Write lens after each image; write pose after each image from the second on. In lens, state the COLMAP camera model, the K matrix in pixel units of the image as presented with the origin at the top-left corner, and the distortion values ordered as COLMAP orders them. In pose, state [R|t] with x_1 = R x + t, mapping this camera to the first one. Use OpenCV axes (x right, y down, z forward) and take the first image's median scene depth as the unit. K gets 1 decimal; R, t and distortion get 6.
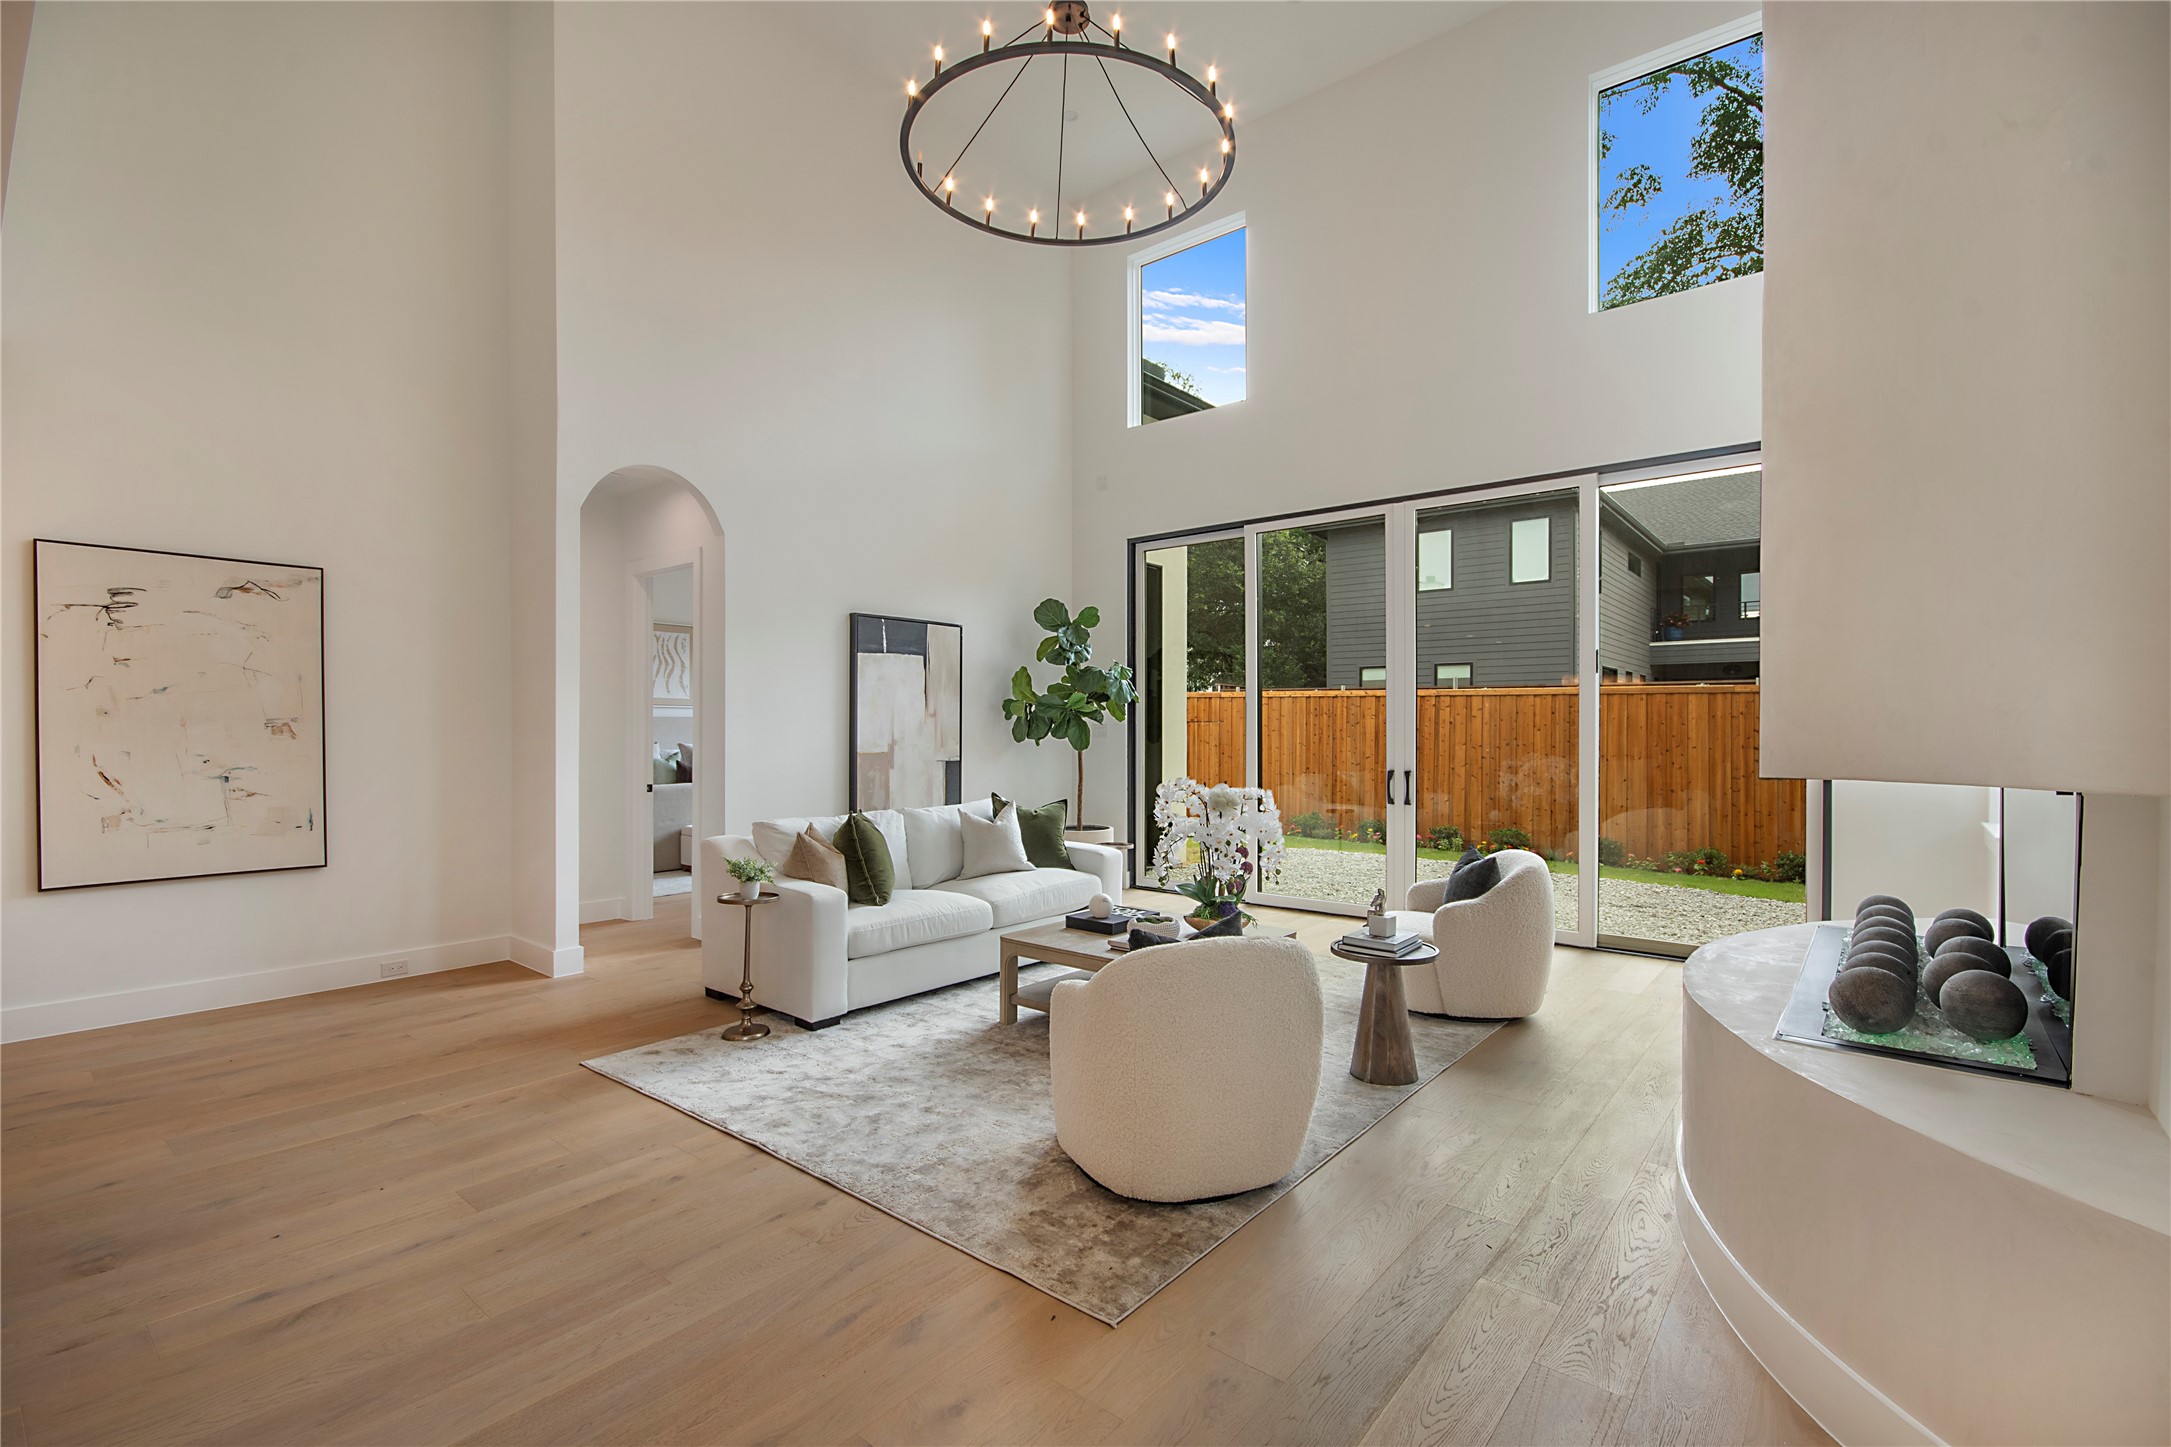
lens RADIAL K [[960.8, 0, 1092.2], [0, 960.8, 735.0], [0, 0, 1]] dist [0.002605, -0.007935]
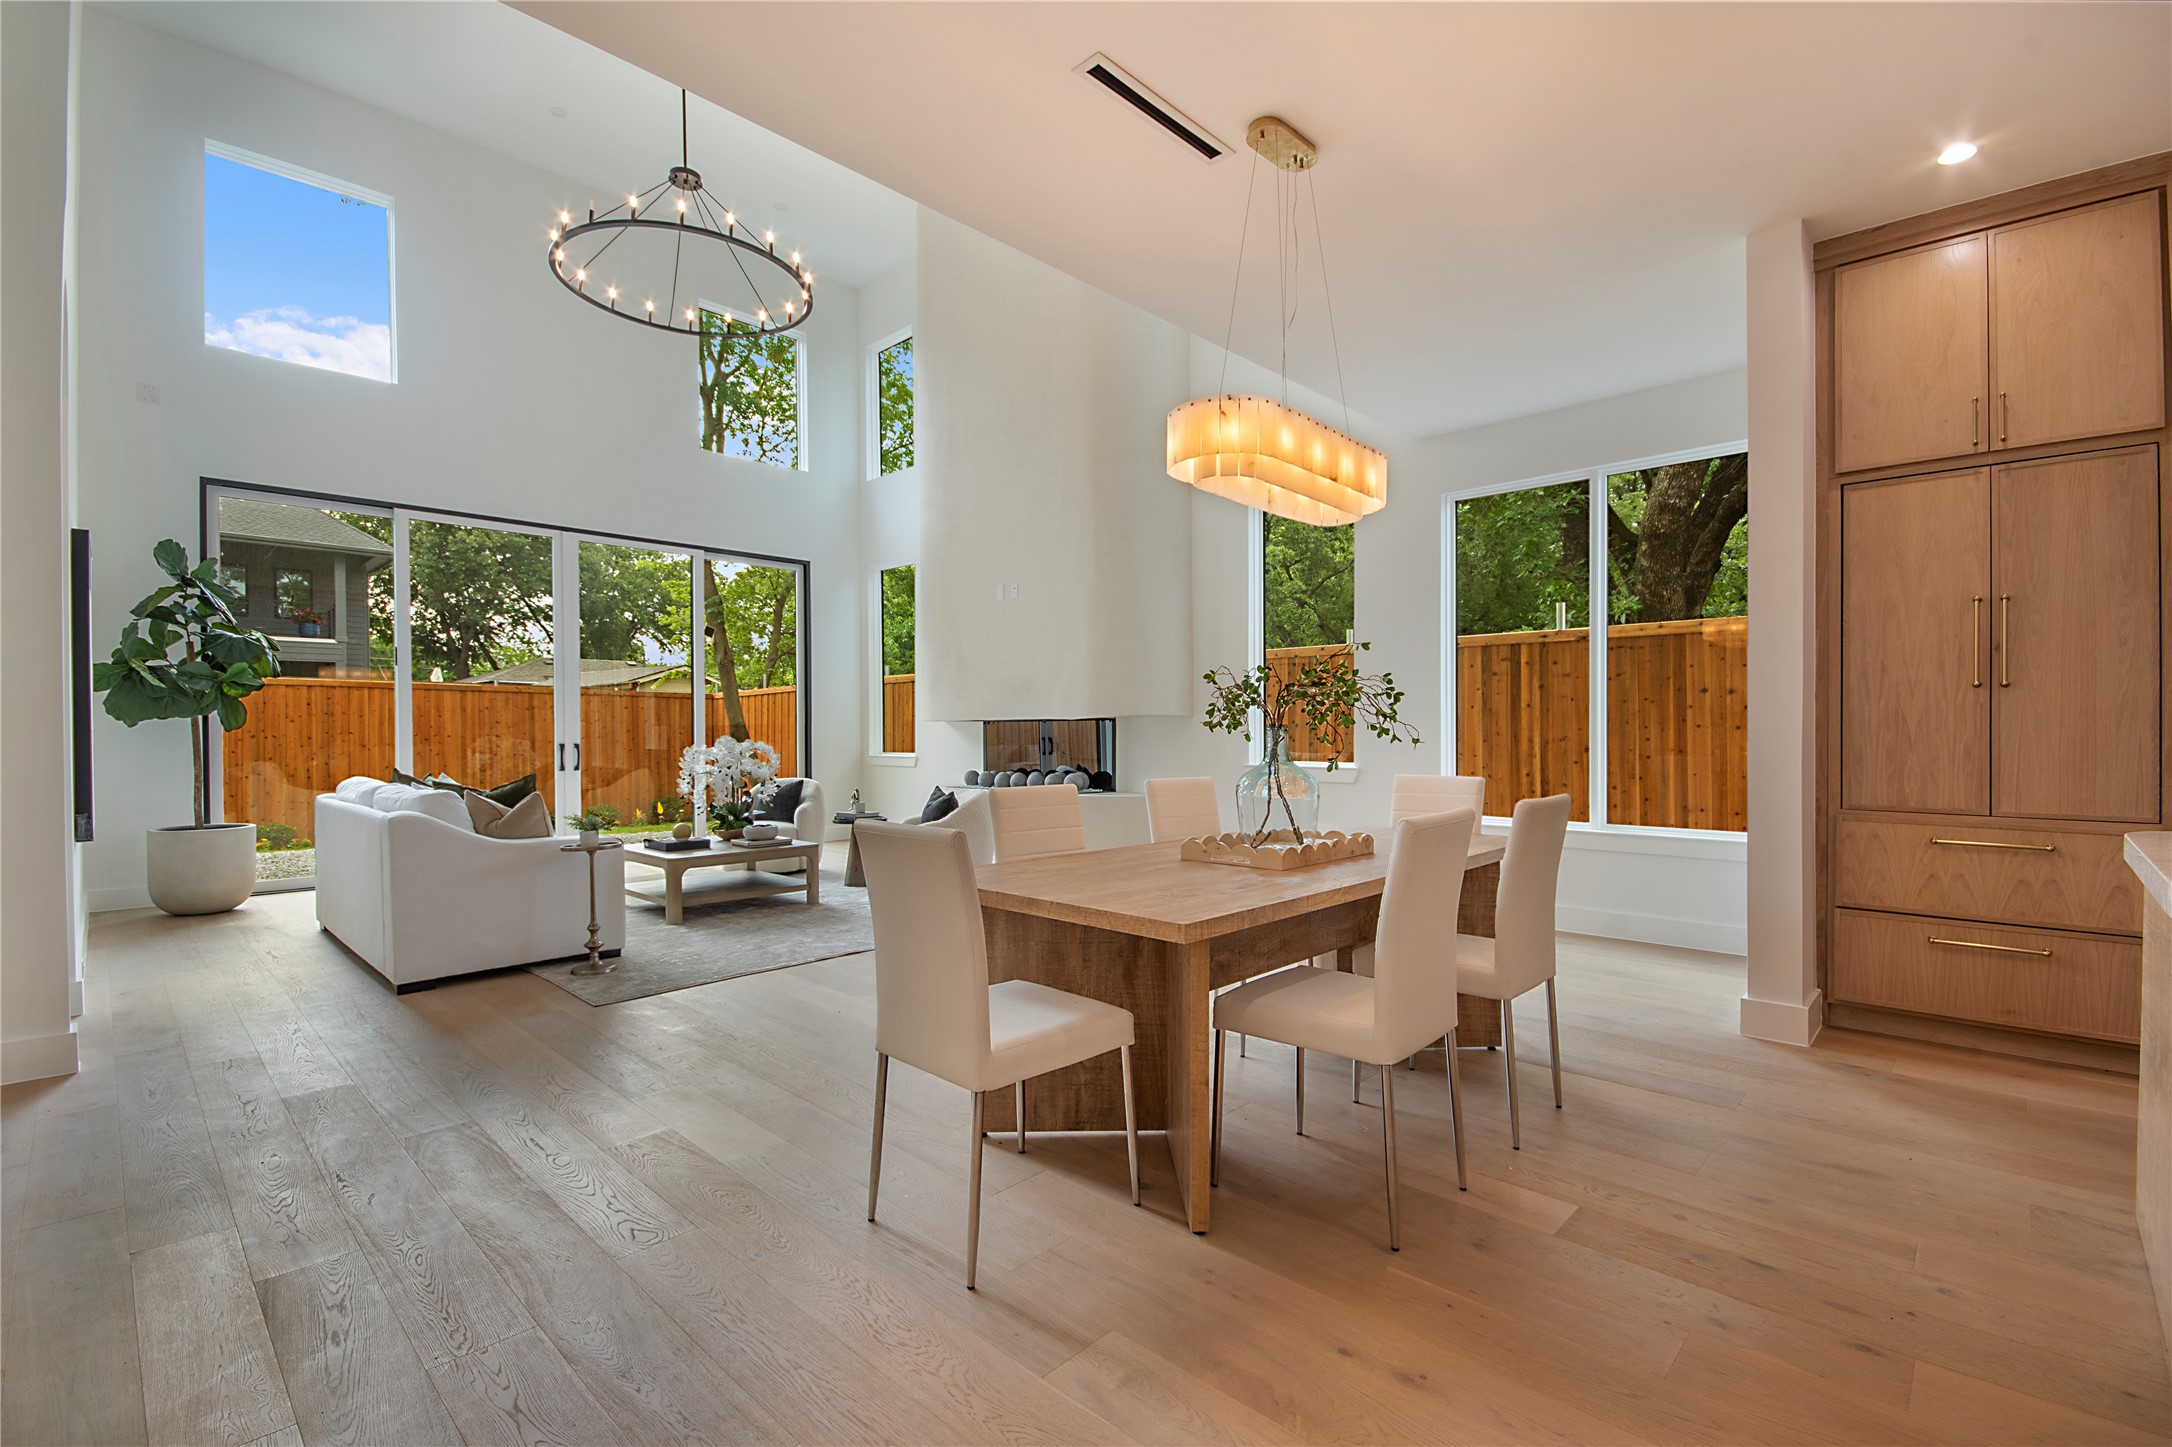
lens RADIAL K [[961.2, 0, 1084.6], [0, 961.2, 742.8], [0, 0, 1]] dist [0.002605, -0.007935]
pose [[0.075609, -0.013399, 0.997047, -0.797002], [0.012630, 0.999842, 0.012479, 0.025906], [-0.997058, 0.011650, 0.075767, 0.201413]]
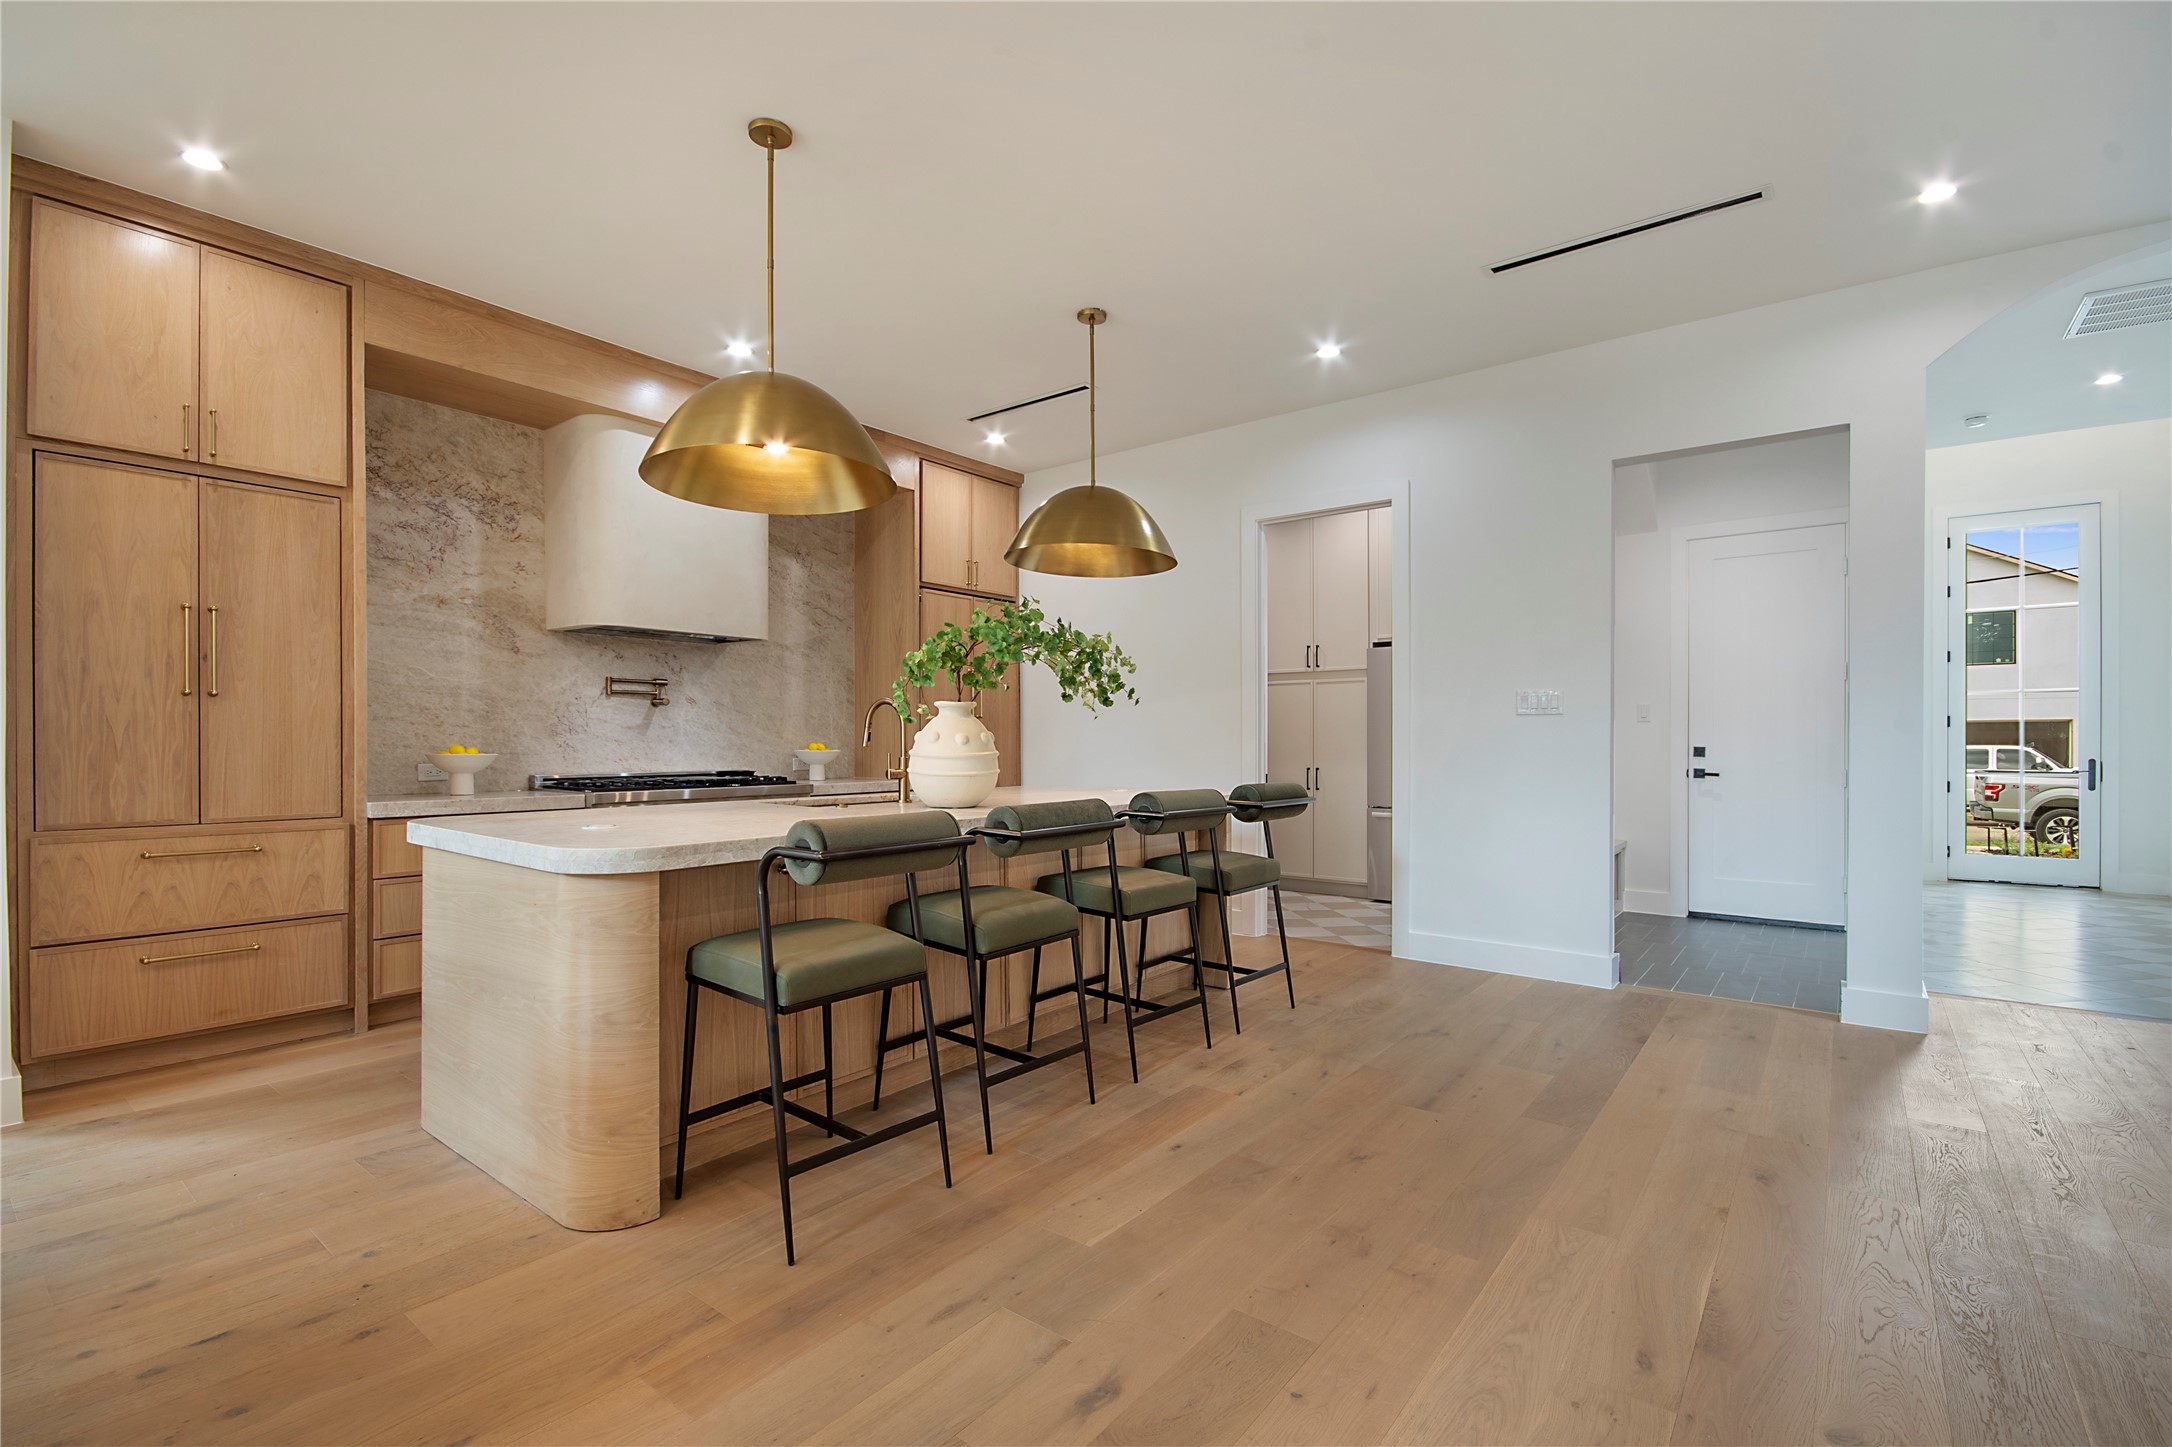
lens RADIAL K [[961.2, 0, 1113.0], [0, 961.2, 733.4], [0, 0, 1]] dist [0.002605, -0.007935]
pose [[-0.999486, -0.000631, -0.032067, -0.734411], [-0.000799, 0.999986, 0.005216, 0.025790], [0.032063, 0.005239, -0.999472, 0.276557]]
